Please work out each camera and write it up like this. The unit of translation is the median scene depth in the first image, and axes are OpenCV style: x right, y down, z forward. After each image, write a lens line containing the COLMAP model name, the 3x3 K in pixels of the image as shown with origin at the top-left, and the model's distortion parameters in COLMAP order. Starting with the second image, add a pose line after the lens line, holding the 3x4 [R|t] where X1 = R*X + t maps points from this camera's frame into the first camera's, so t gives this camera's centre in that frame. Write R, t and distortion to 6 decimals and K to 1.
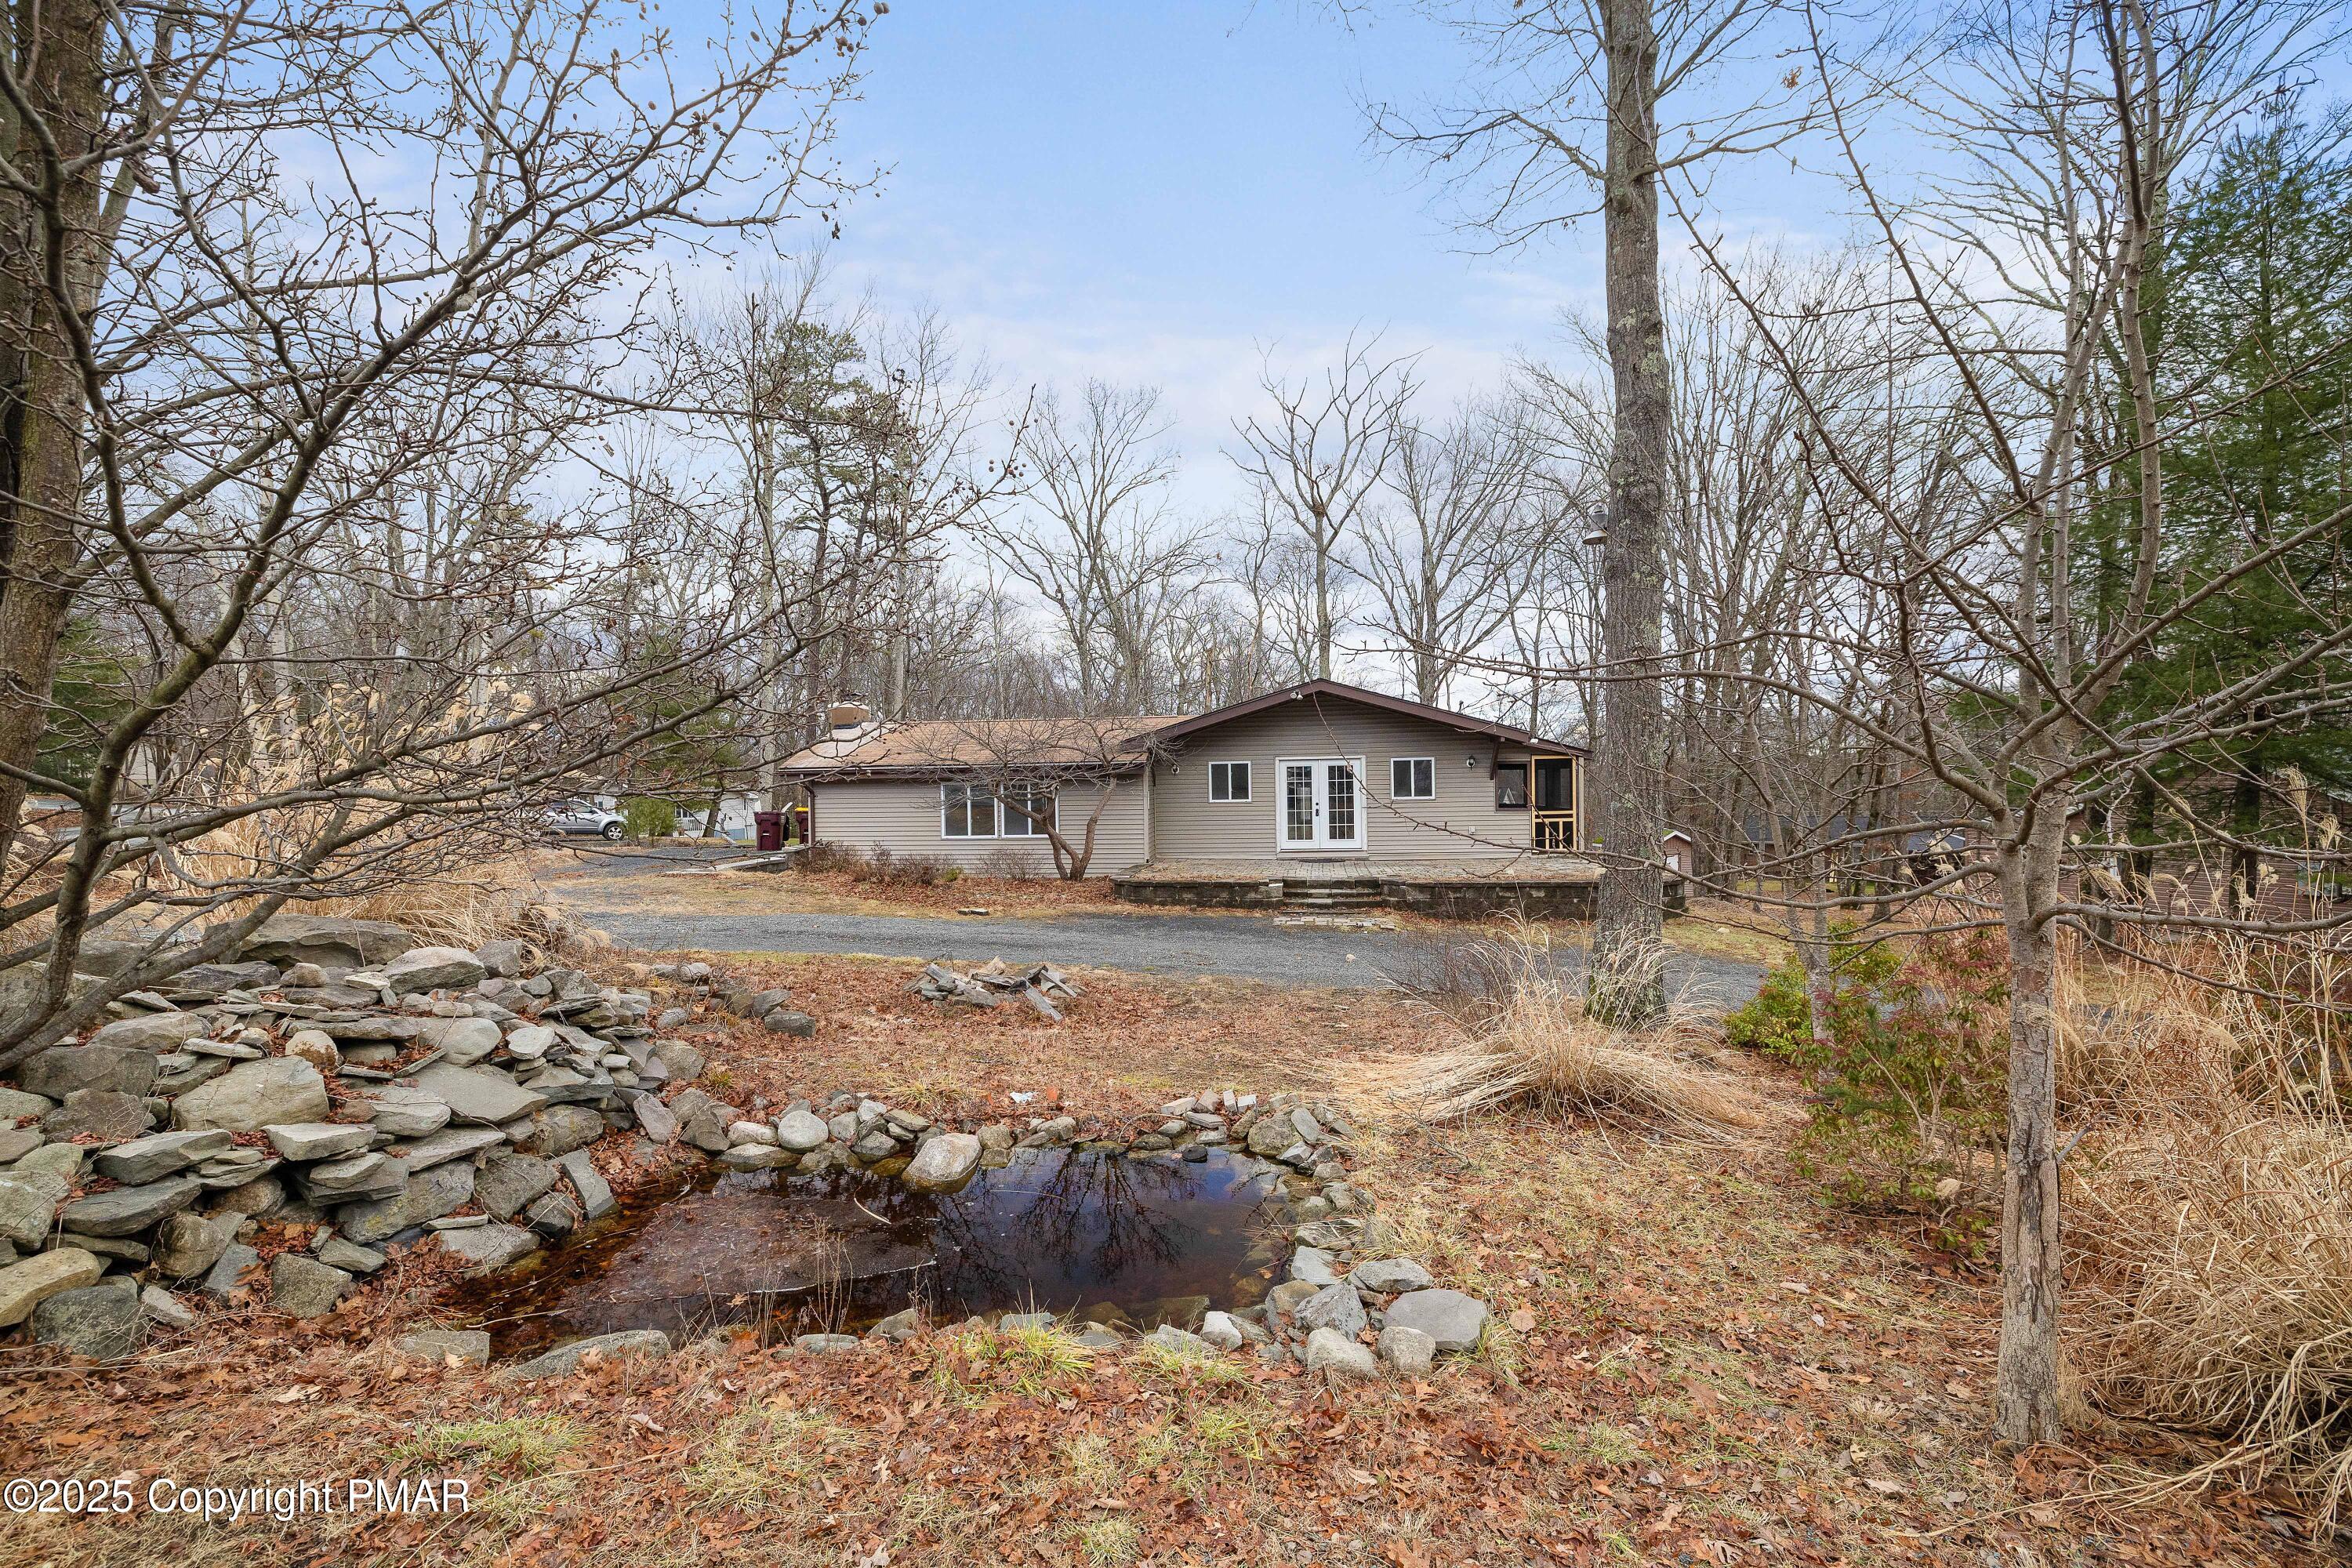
lens RADIAL K [[1063.2, 0, 1176.0], [0, 1063.2, 784.0], [0, 0, 1]] dist [0.000626, 0.000026]
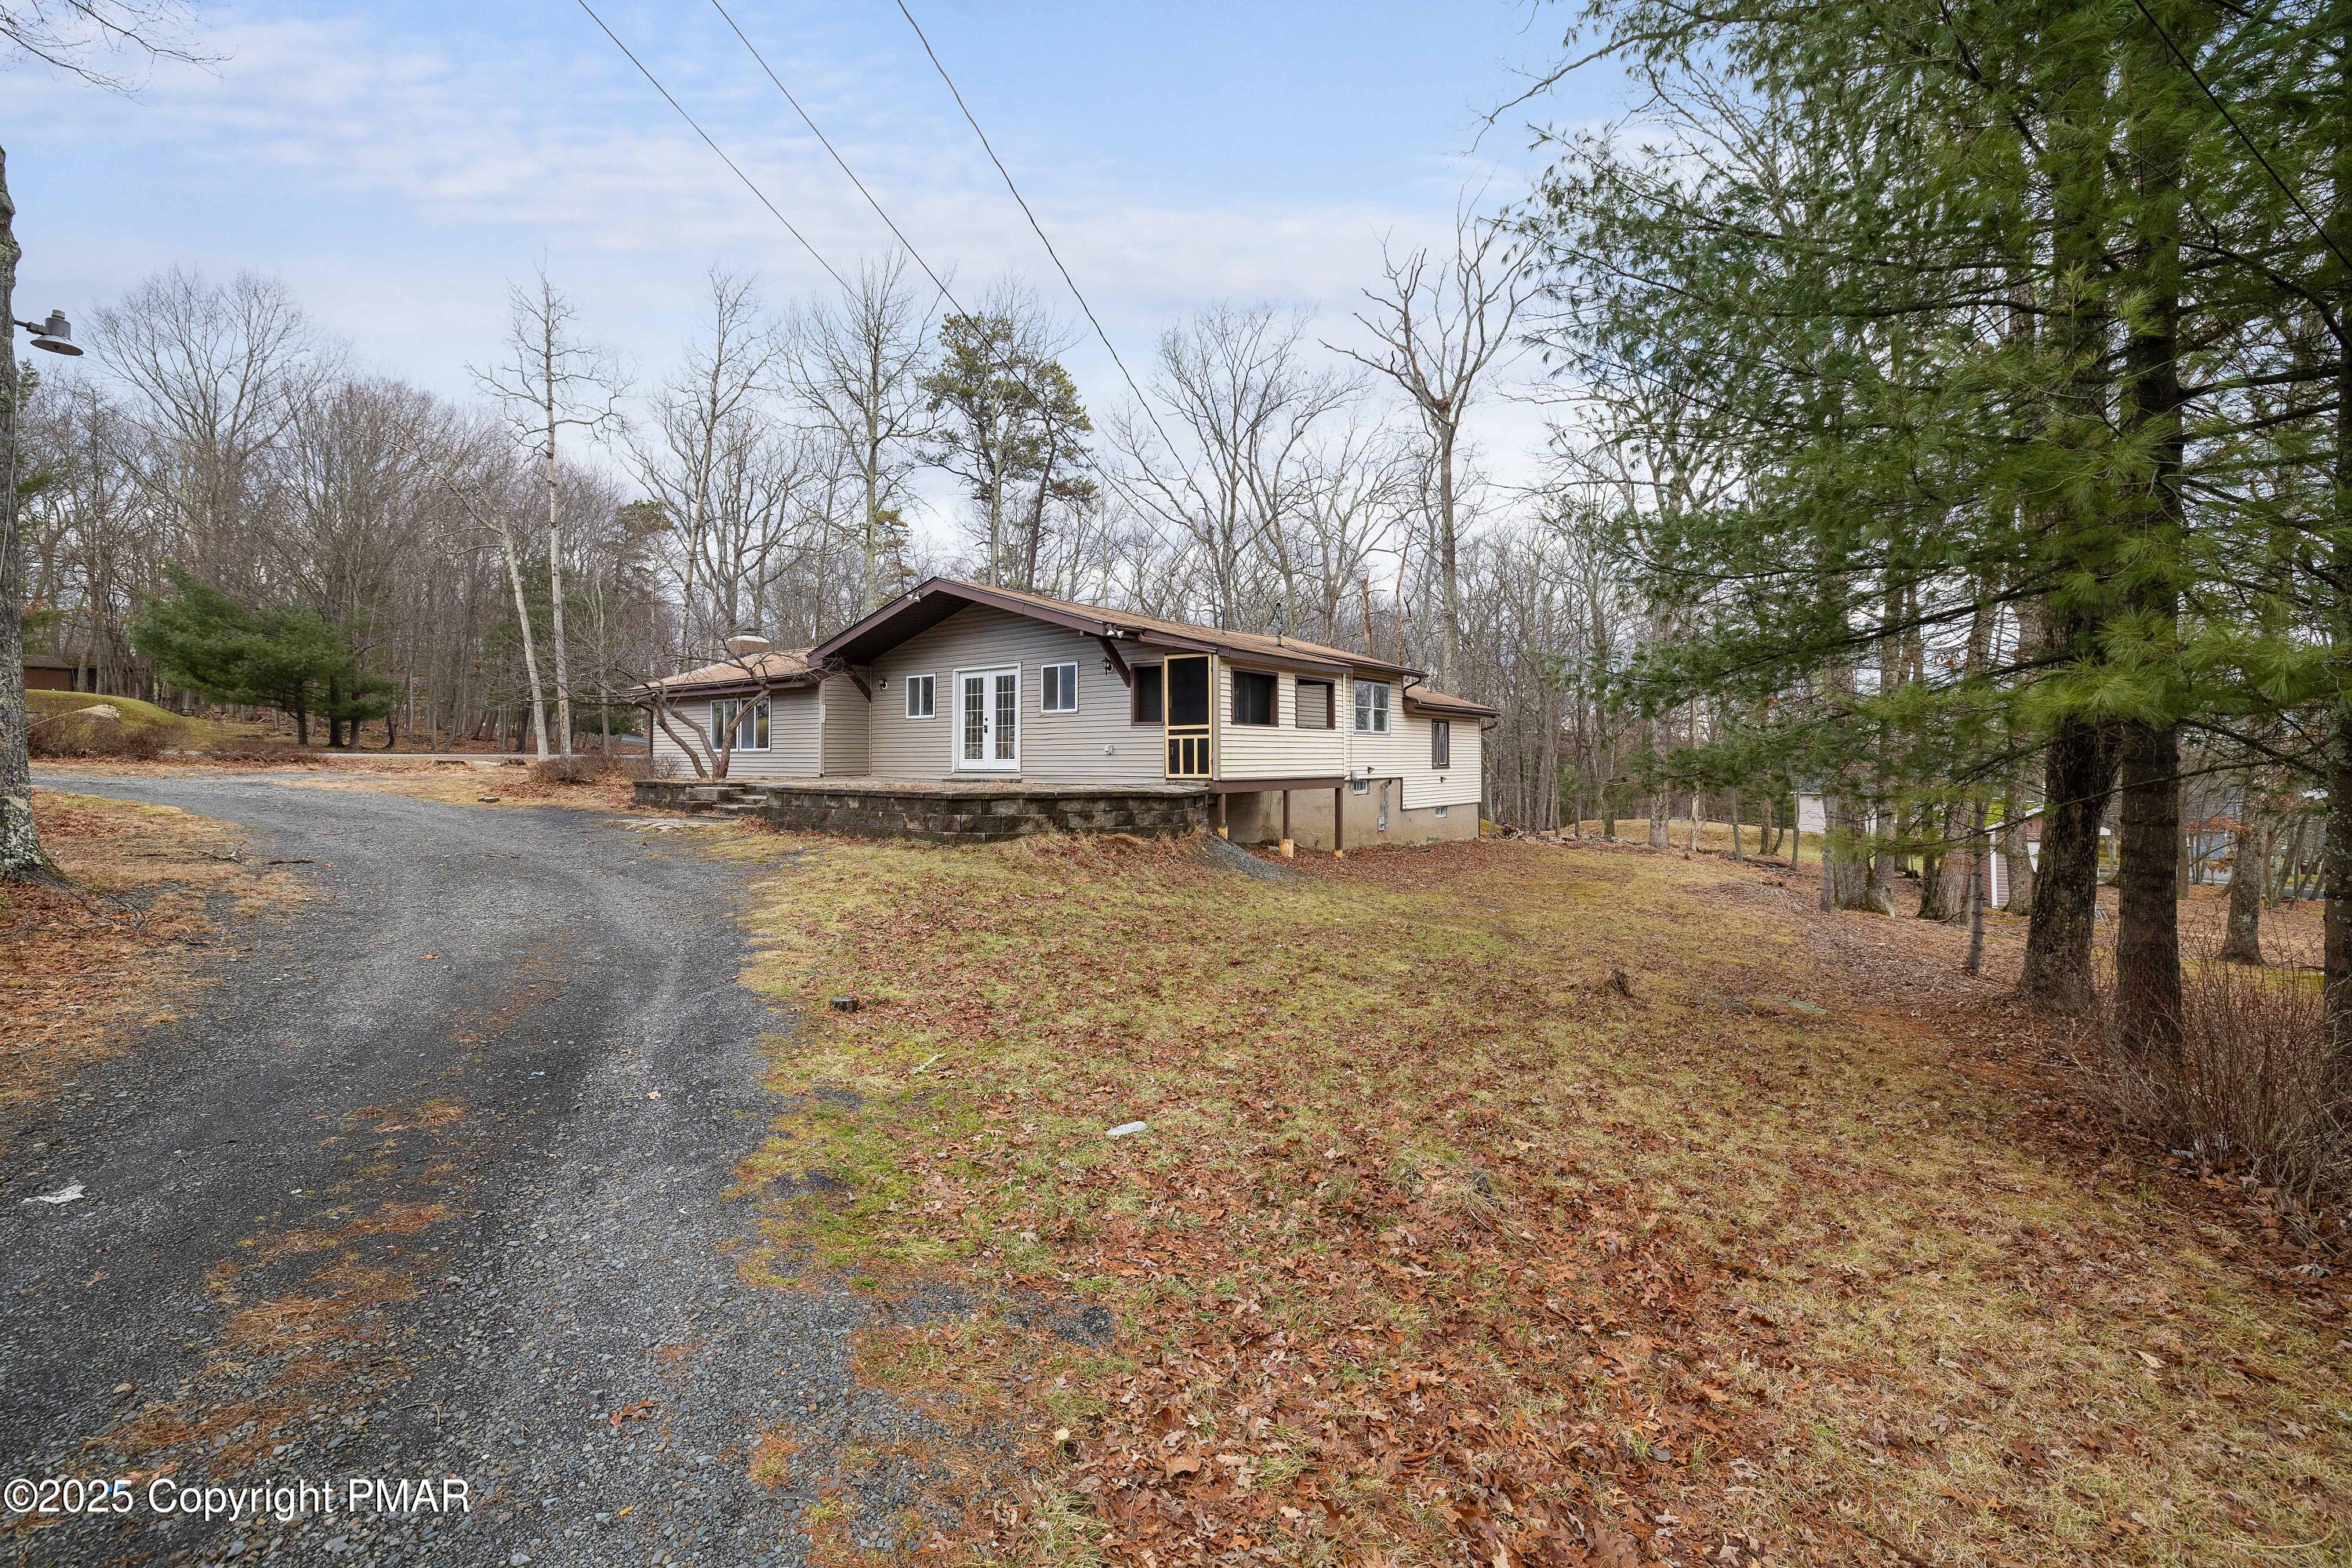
lens RADIAL K [[1015.7, 0, 1176.0], [0, 1015.7, 784.0], [0, 0, 1]] dist [0.000901, 0.000097]
pose [[0.860123, 0.028176, -0.509307, 0.706891], [-0.016723, 0.999494, 0.027052, 0.047192], [0.509812, -0.014751, 0.860159, 0.346798]]
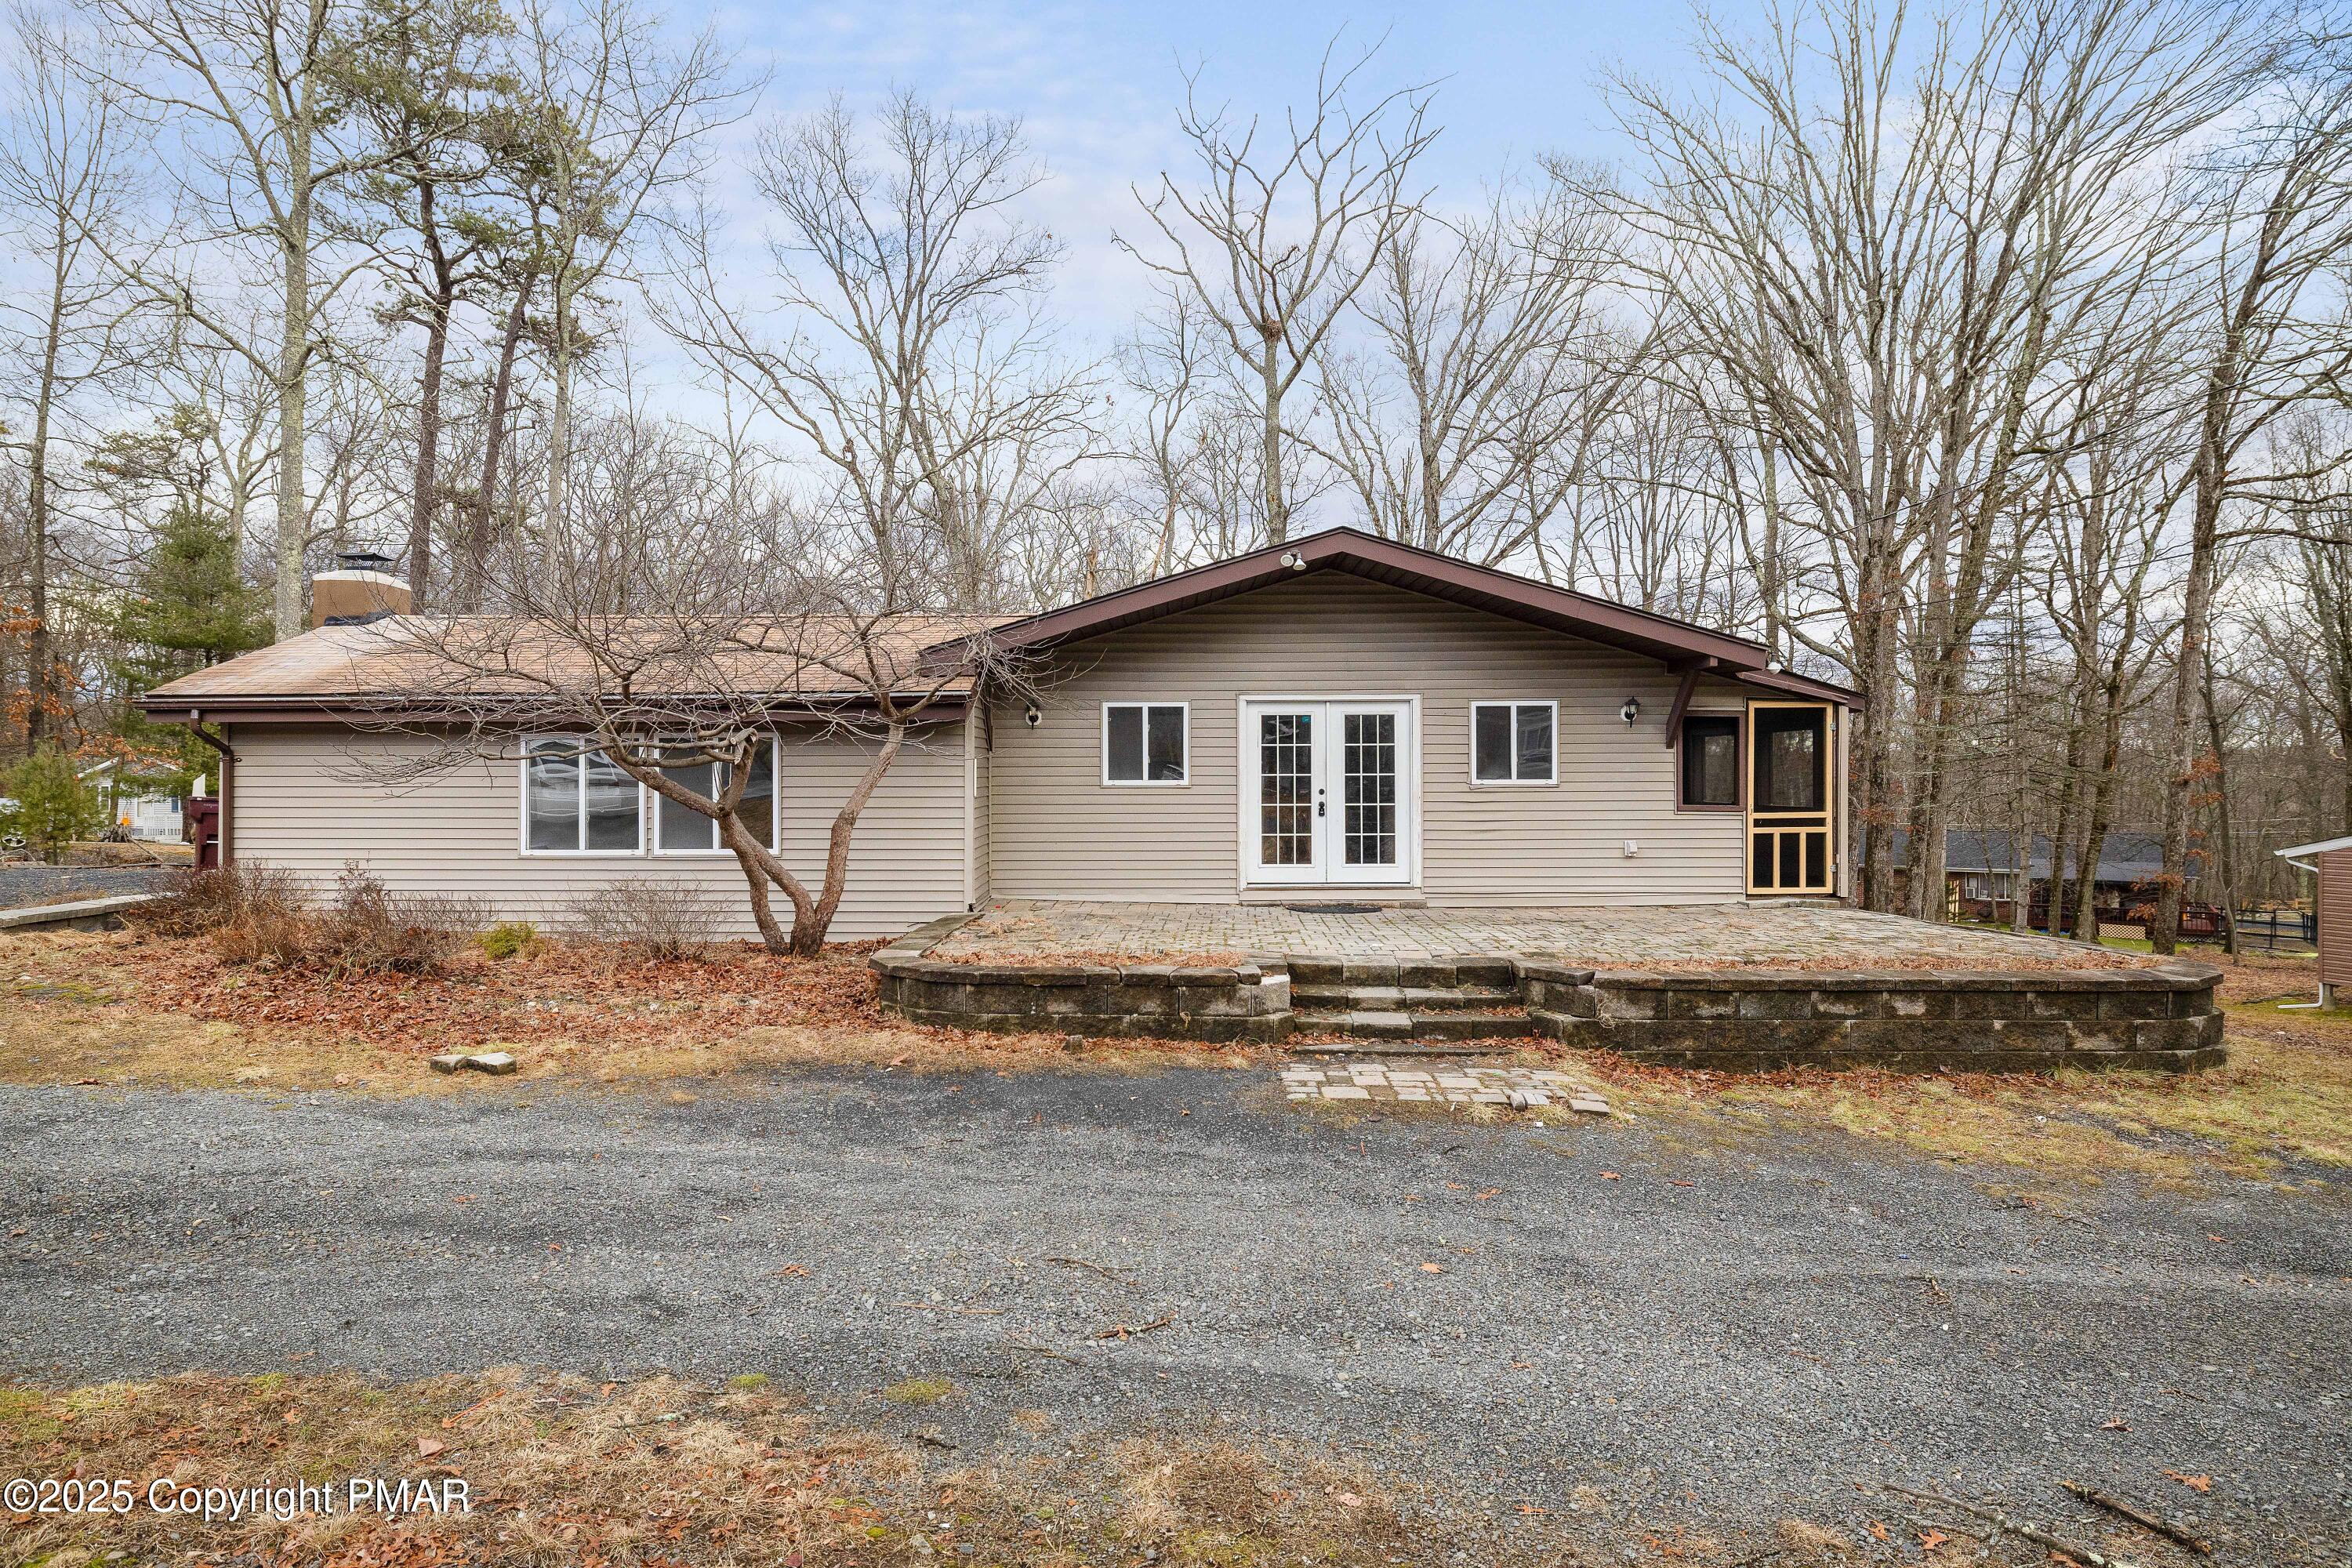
lens RADIAL K [[1363.5, 0, 1176.0], [0, 1363.5, 784.0], [0, 0, 1]] dist [0.003904, 0.000806]
pose [[0.994596, 0.014429, 0.102812, 0.000347], [-0.014747, 0.999889, 0.002336, 0.014562], [-0.102767, -0.003839, 0.994698, 0.377742]]
